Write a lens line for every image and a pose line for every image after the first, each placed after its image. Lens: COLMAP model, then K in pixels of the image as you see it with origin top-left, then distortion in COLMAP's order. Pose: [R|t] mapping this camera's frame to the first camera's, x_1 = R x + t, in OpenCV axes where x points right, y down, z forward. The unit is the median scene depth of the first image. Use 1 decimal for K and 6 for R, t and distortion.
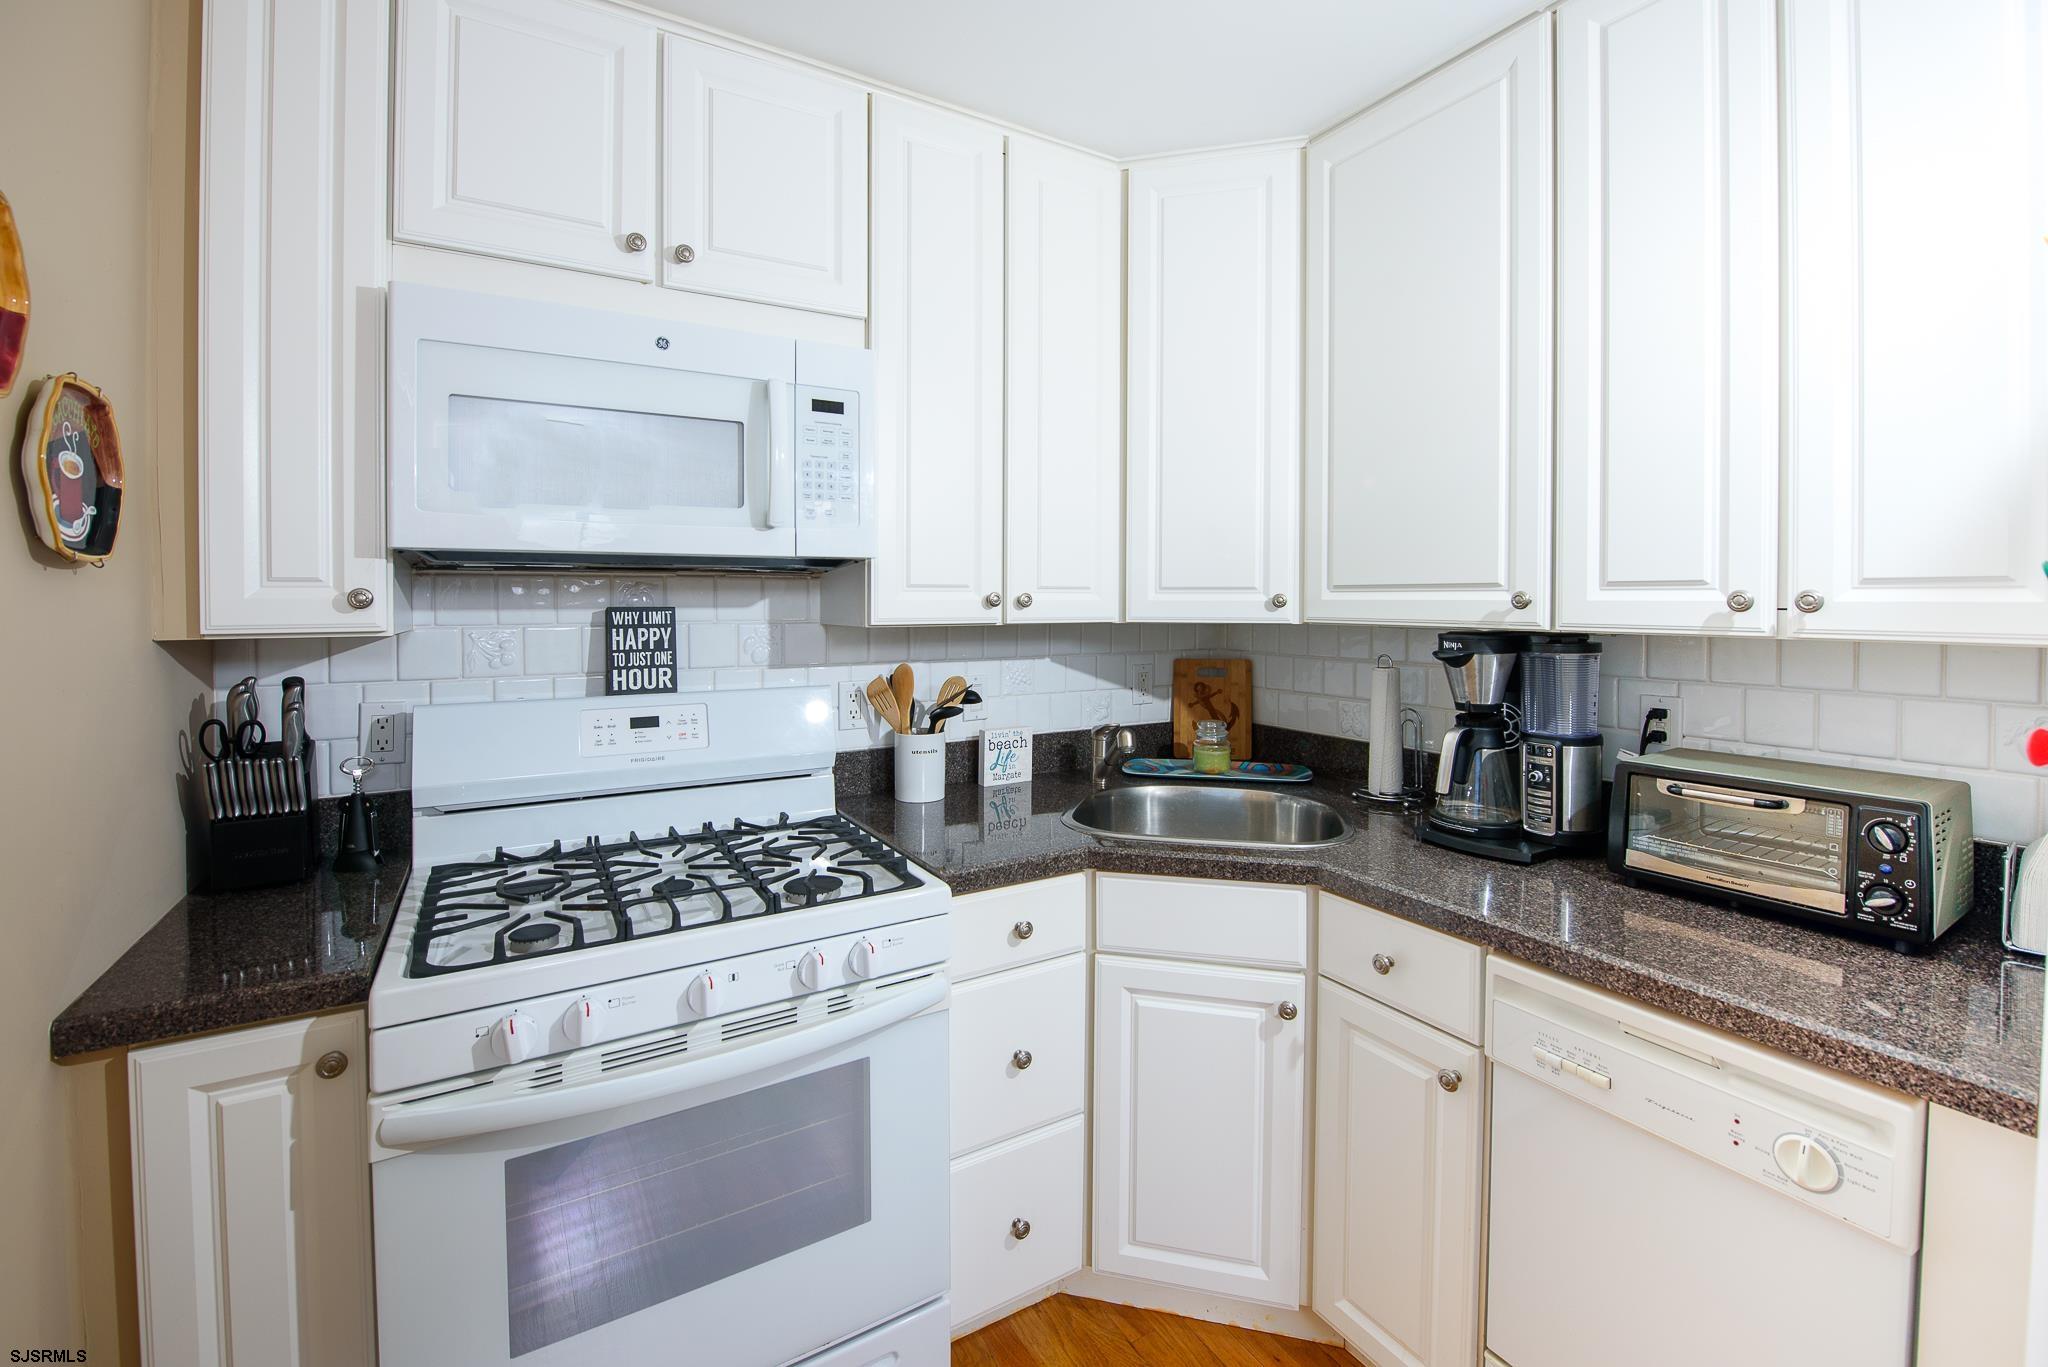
lens RADIAL K [[862.4, 0, 1017.7], [0, 862.4, 613.4], [0, 0, 1]] dist [-0.021835, -0.000154]
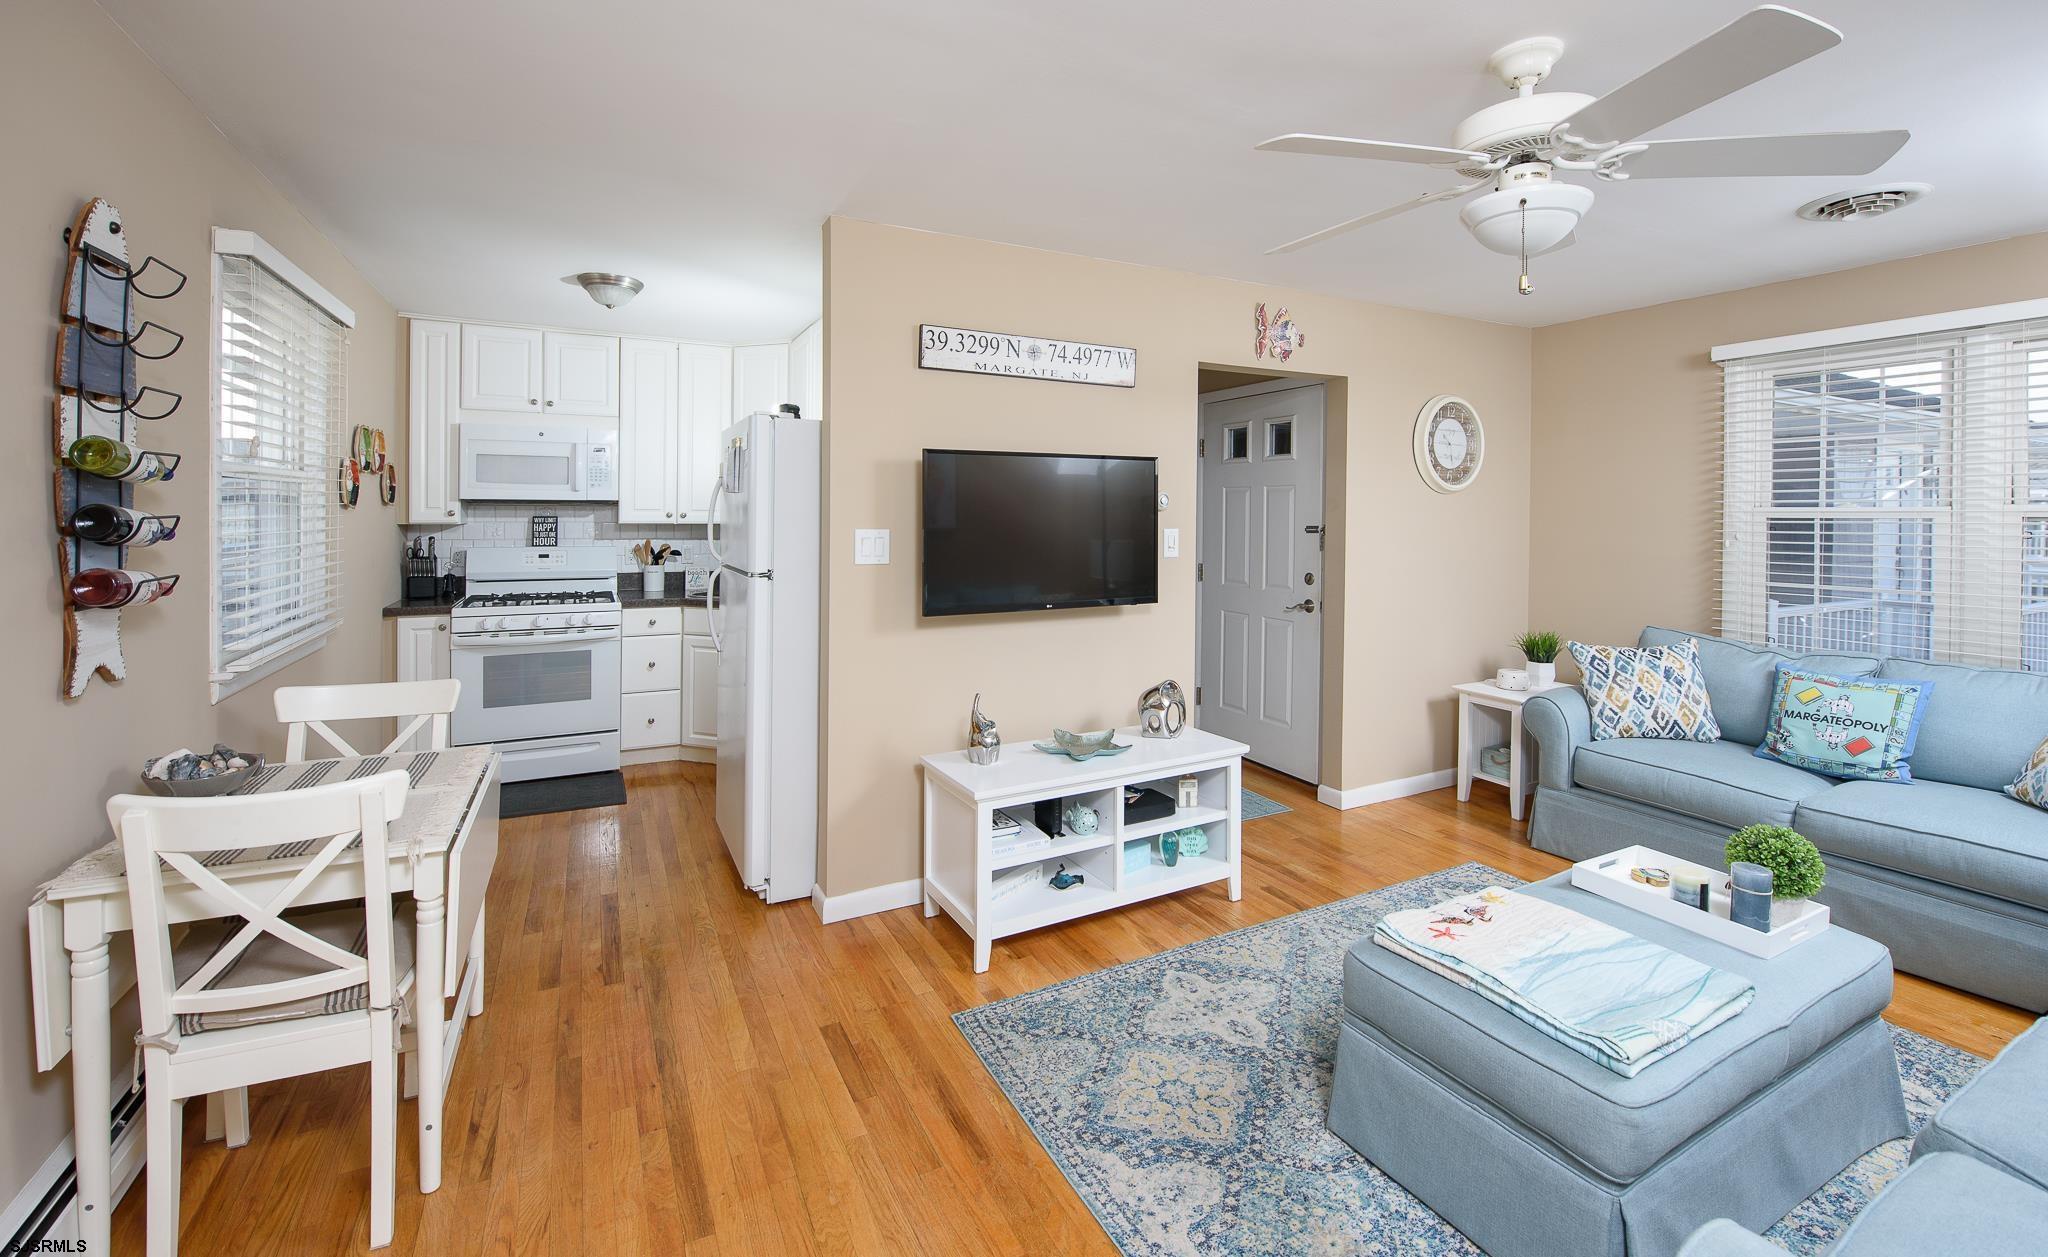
lens RADIAL K [[834.2, 0, 989.9], [0, 834.2, 524.6], [0, 0, 1]] dist [-0.014058, -0.000065]
pose [[0.996757, 0.008887, -0.079978, 1.480240], [-0.009009, 0.999959, -0.001169, 0.011606], [0.079964, 0.001886, 0.996796, -1.925580]]
